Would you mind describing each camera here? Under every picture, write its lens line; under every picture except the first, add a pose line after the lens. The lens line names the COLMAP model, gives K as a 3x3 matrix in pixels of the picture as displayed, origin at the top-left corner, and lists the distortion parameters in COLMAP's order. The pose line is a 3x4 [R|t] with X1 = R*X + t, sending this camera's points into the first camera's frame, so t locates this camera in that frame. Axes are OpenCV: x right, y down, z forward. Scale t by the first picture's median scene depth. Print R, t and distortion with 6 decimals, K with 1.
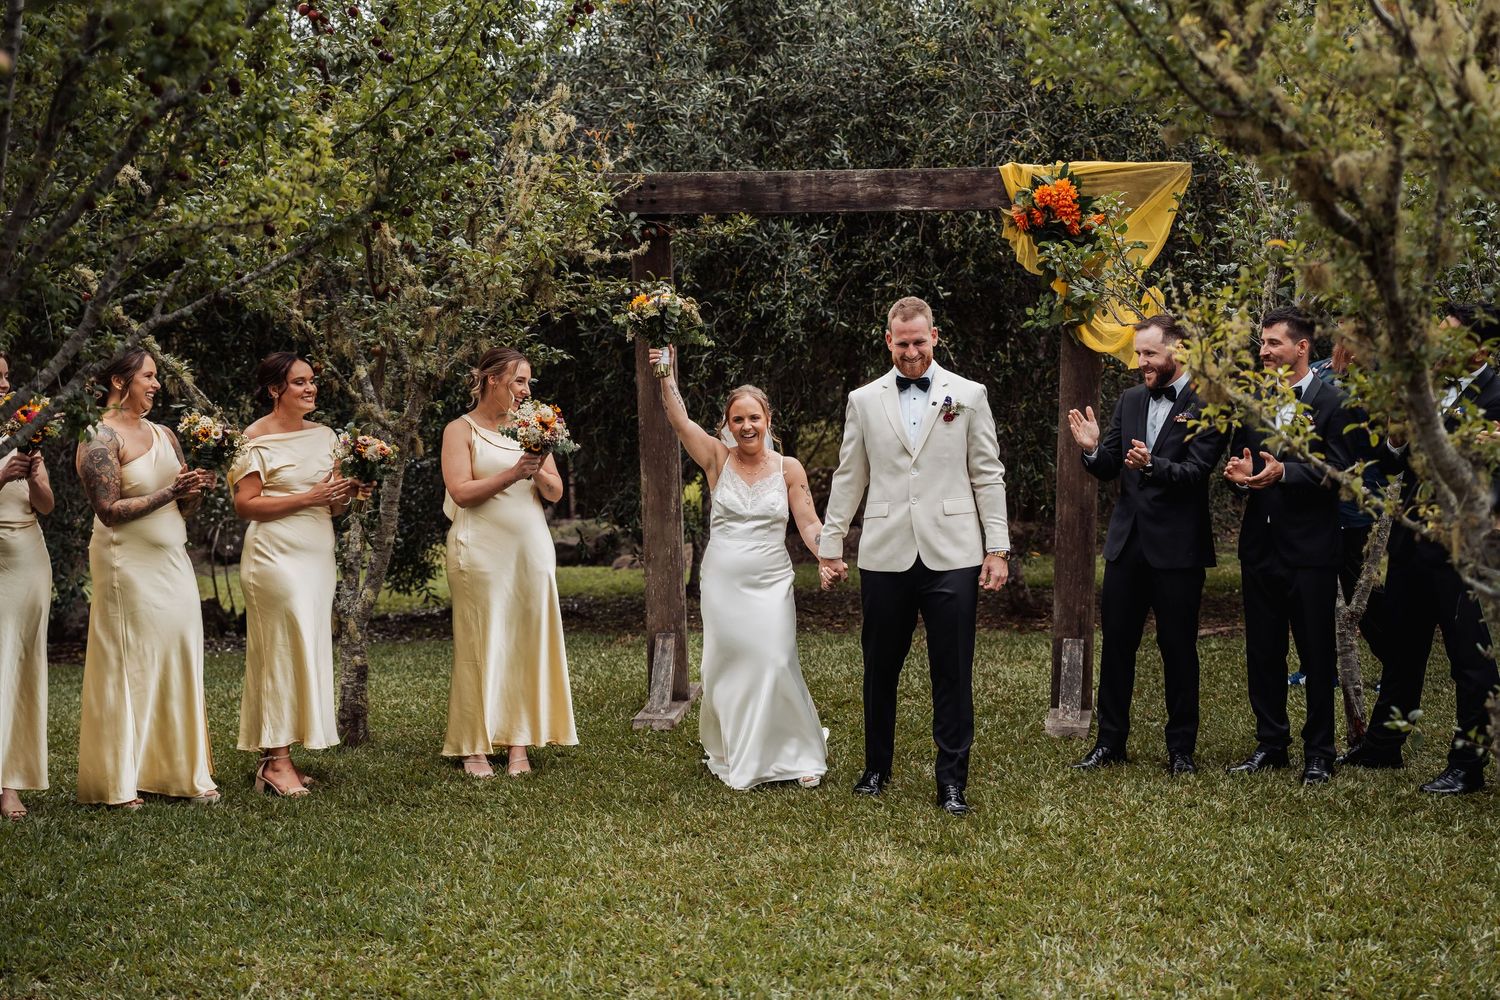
lens RADIAL K [[2321.5, 0, 743.1], [0, 2321.5, 506.9], [0, 0, 1]] dist [0.242355, 0.000000]
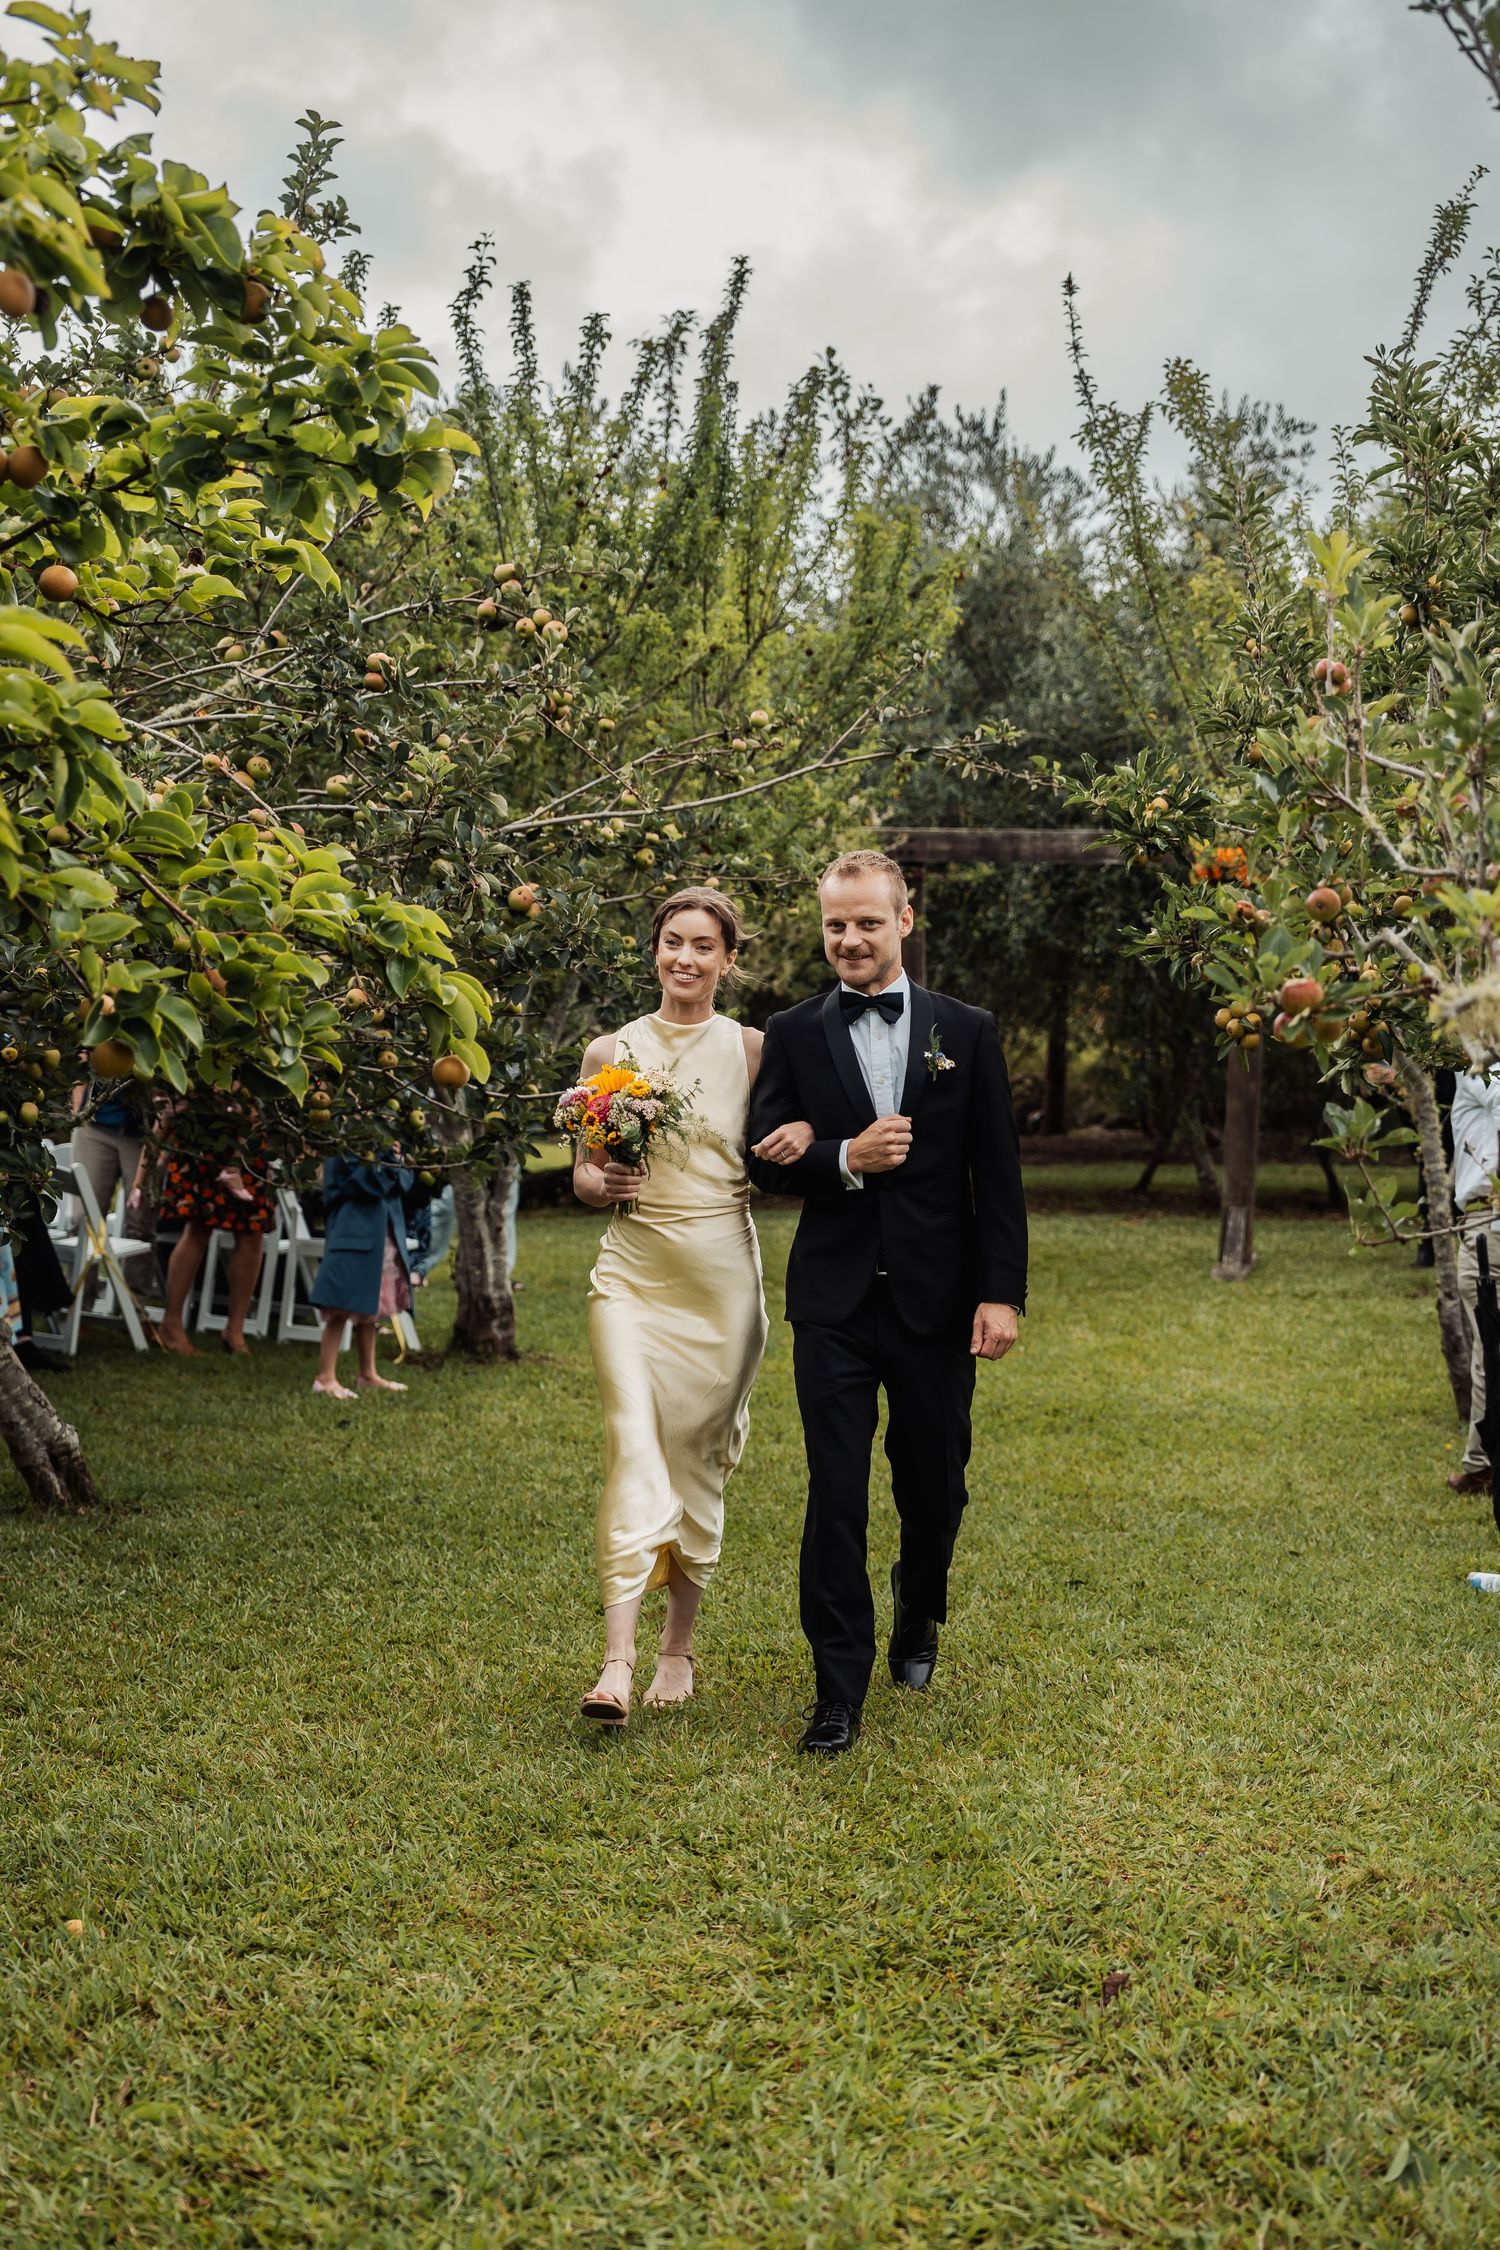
lens RADIAL K [[3246.1, 0, 709.7], [0, 3246.1, 1162.8], [0, 0, 1]] dist [0.183528, 0.000000]
pose [[0.998129, 0.027192, -0.054773, -0.050826], [-0.026724, 0.999600, 0.009249, 0.026109], [0.055003, -0.007768, 0.998456, -0.839916]]
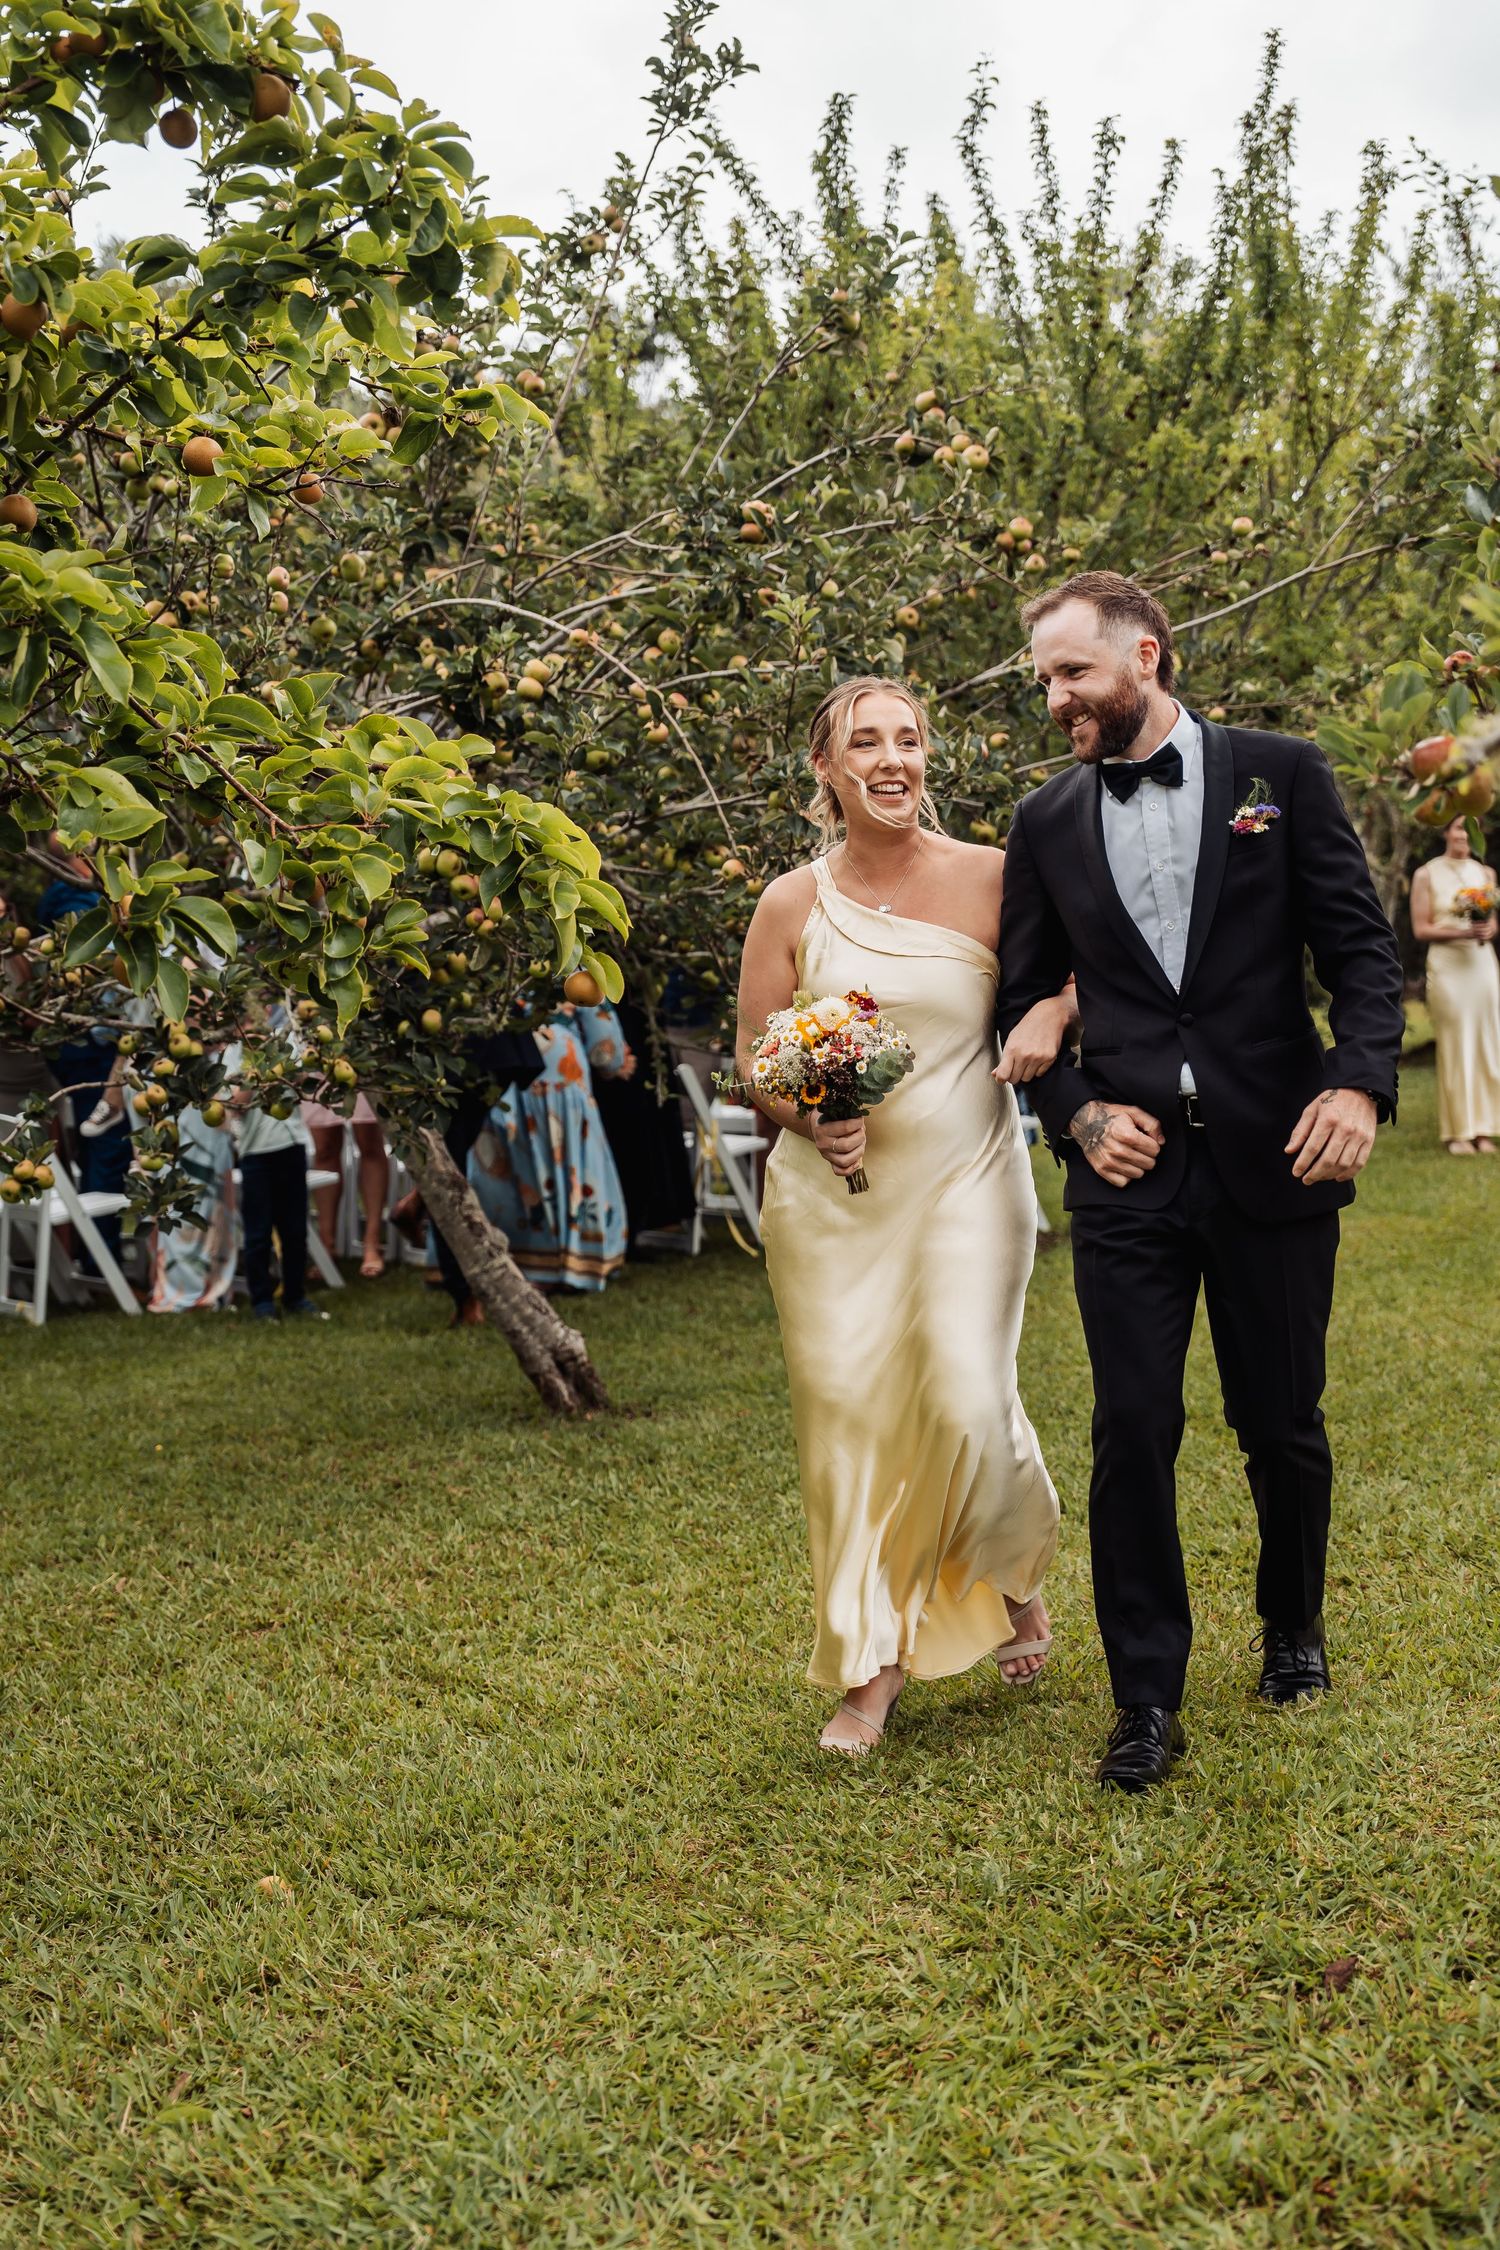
lens RADIAL K [[3110.7, 0, 754.0], [0, 3110.7, 1133.3], [0, 0, 1]] dist [0.174909, 0.000000]
pose [[0.944979, -0.036703, -0.325065, 0.085974], [0.050631, 0.998122, 0.034490, 0.032616], [0.323189, -0.049050, 0.945062, -0.695512]]
